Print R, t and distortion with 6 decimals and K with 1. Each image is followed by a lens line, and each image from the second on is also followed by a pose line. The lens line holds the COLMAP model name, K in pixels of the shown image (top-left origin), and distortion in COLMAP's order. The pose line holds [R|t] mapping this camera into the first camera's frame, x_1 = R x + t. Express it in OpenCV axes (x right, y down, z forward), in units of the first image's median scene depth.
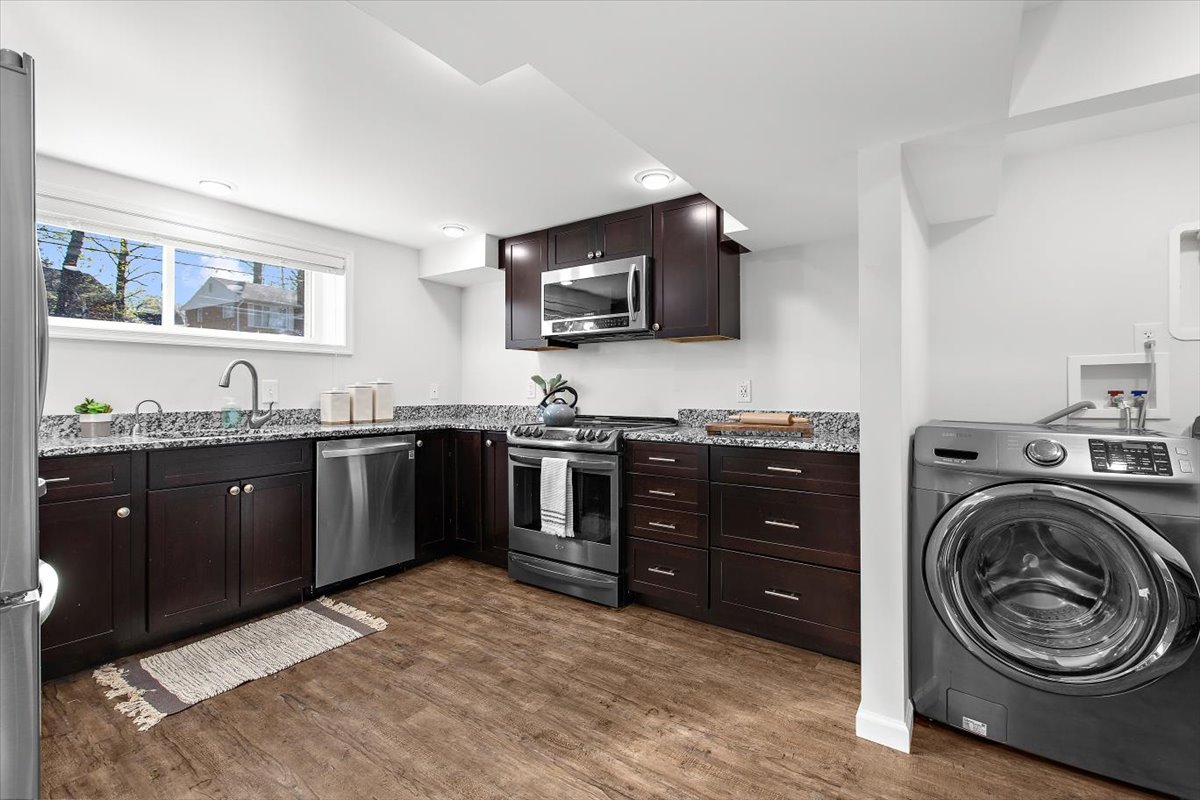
lens RADIAL K [[535.0, 0, 589.0], [0, 535.0, 391.5], [0, 0, 1]] dist [0.002883, -0.000918]
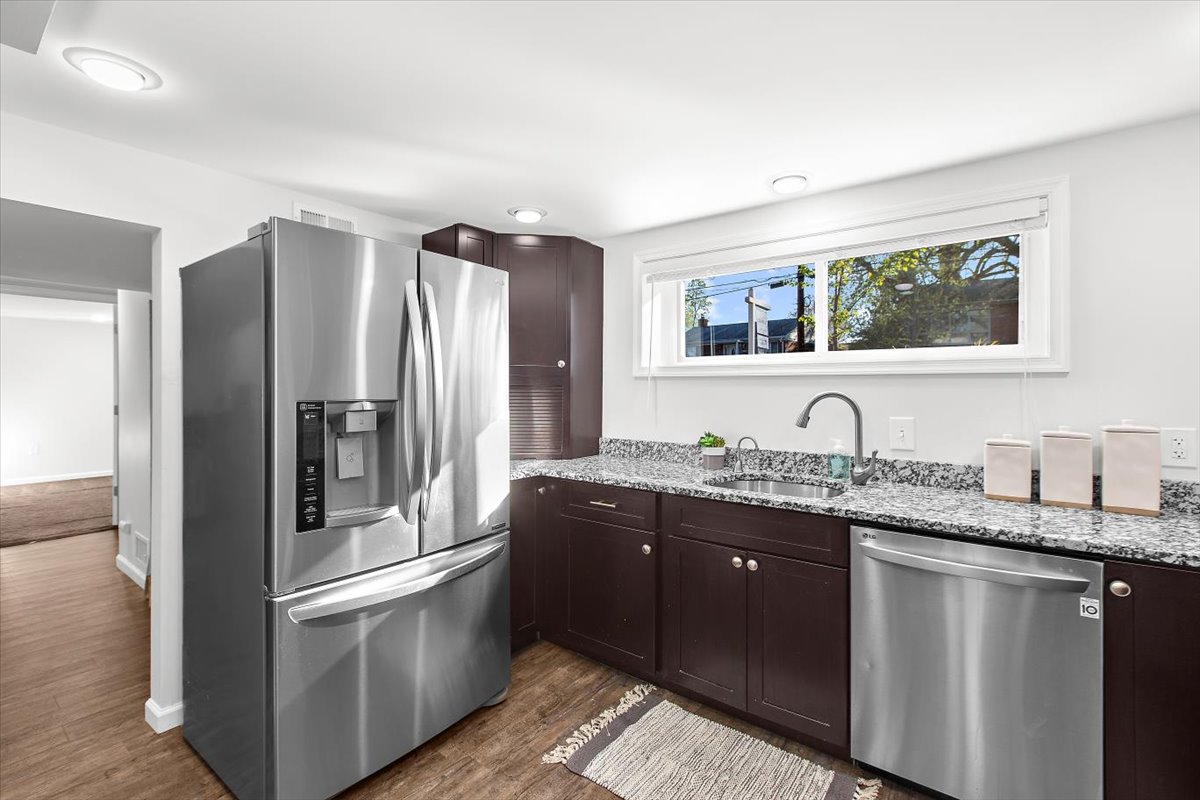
lens RADIAL K [[535.0, 0, 598.7], [0, 535.0, 389.5], [0, 0, 1]] dist [0.002883, -0.000918]
pose [[-0.036550, 0.001839, -0.999330, 0.129519], [-0.004169, 0.999989, 0.001992, -0.065091], [0.999323, 0.004239, -0.036542, 0.724872]]
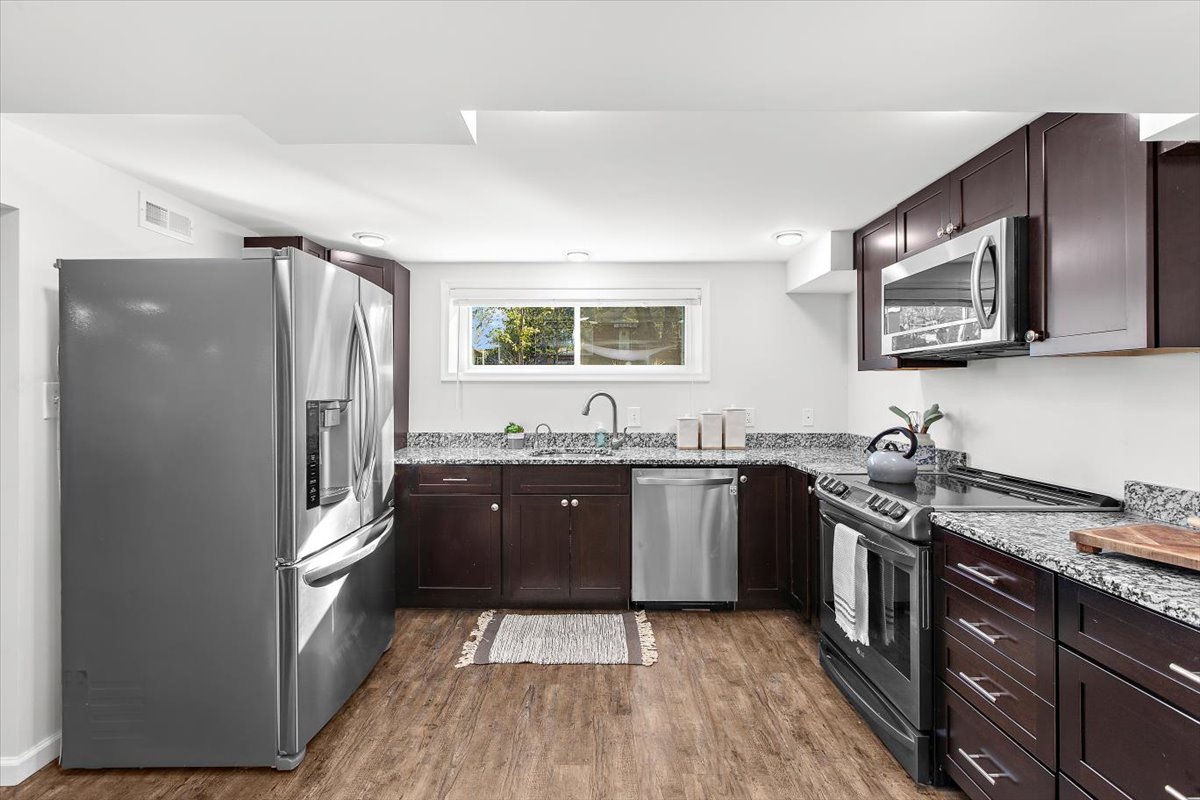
lens RADIAL K [[535.0, 0, 597.3], [0, 535.0, 391.2], [0, 0, 1]] dist [0.002883, -0.000918]
pose [[0.580255, 0.000970, -0.814434, 0.342995], [-0.001676, 0.999999, -0.000003, -0.063778], [0.814433, 0.001367, 0.580256, 0.303934]]
